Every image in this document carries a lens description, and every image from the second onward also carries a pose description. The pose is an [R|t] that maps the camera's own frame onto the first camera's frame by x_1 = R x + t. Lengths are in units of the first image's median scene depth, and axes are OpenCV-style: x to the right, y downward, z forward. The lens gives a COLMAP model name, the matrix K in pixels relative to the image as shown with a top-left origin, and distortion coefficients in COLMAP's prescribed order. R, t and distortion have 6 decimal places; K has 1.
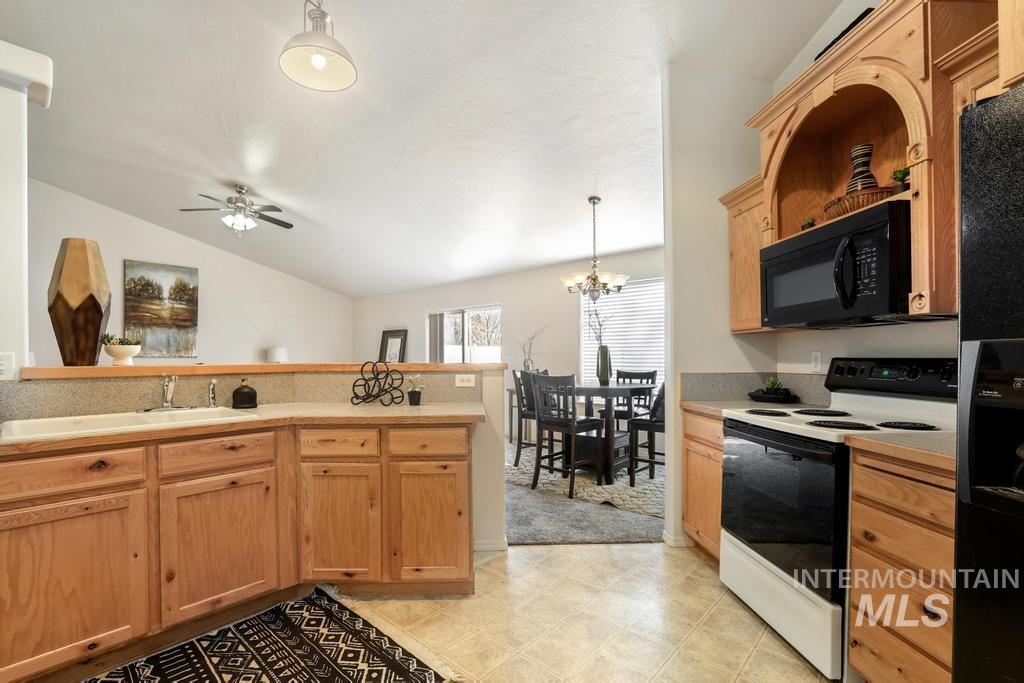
lens RADIAL K [[481.3, 0, 506.8], [0, 481.3, 360.9], [0, 0, 1]] dist [-0.052493, 0.023080]
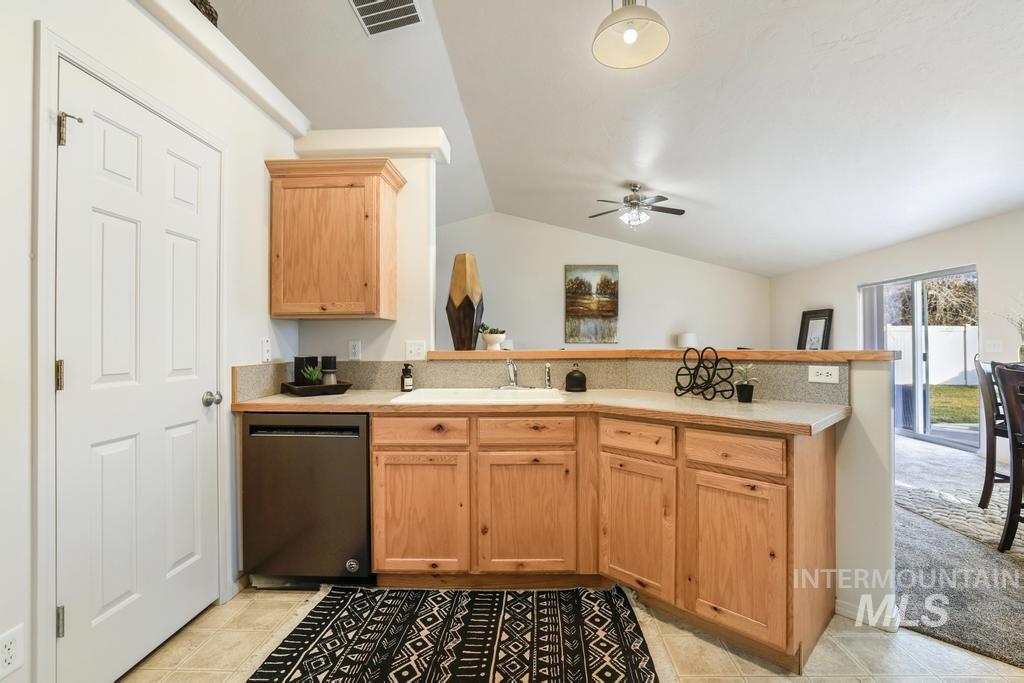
lens RADIAL K [[475.9, 0, 512.0], [0, 475.9, 341.5], [0, 0, 1]] dist [-0.051684, 0.018921]
pose [[0.645752, -0.006256, -0.763522, 0.191624], [-0.001027, 0.999958, -0.009062, -0.002476], [0.763547, 0.006636, 0.645719, 0.231936]]
